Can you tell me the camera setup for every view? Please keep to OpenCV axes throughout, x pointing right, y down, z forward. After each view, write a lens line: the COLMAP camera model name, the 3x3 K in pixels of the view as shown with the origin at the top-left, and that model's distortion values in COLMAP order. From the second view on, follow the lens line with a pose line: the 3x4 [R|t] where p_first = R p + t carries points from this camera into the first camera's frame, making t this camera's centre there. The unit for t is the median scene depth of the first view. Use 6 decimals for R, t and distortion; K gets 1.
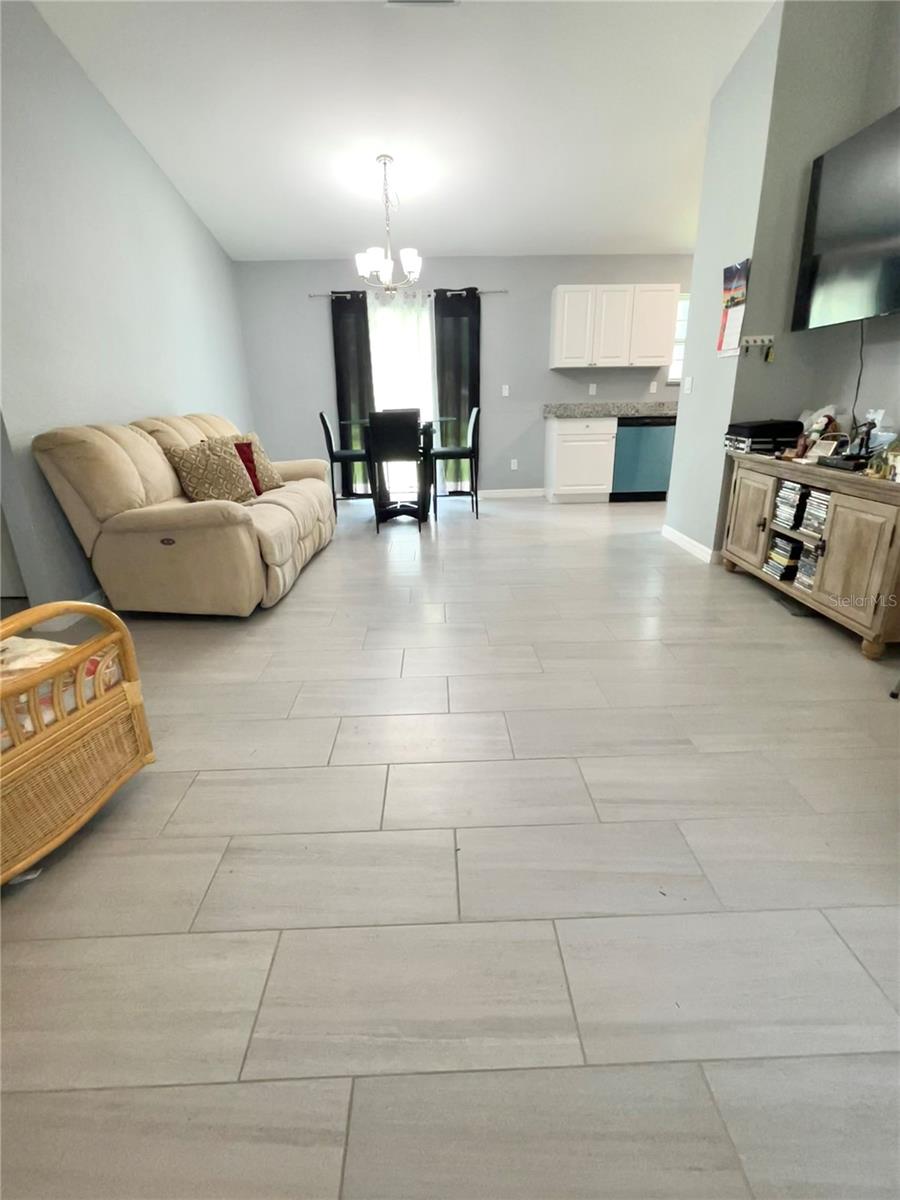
lens RADIAL K [[548.3, 0, 451.0], [0, 548.3, 589.6], [0, 0, 1]] dist [-0.004017, 0.000806]
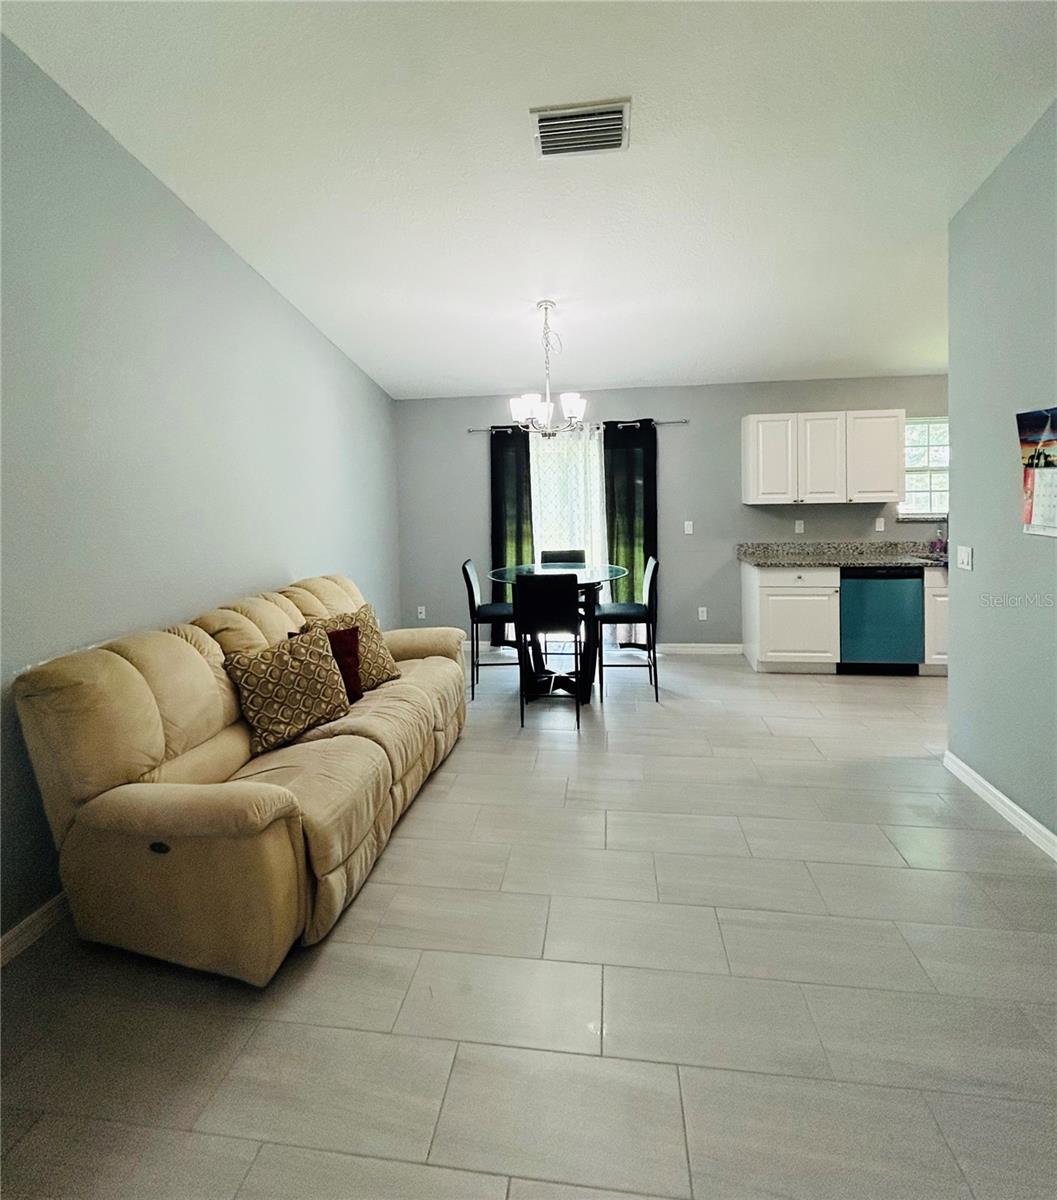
lens RADIAL K [[554.7, 0, 539.5], [0, 554.7, 509.8], [0, 0, 1]] dist [0.000135, 0.000619]
pose [[0.987622, 0.001134, -0.156847, 0.008346], [-0.046588, 0.956967, -0.286432, -0.152839], [0.149773, 0.290193, 0.945175, 0.177450]]
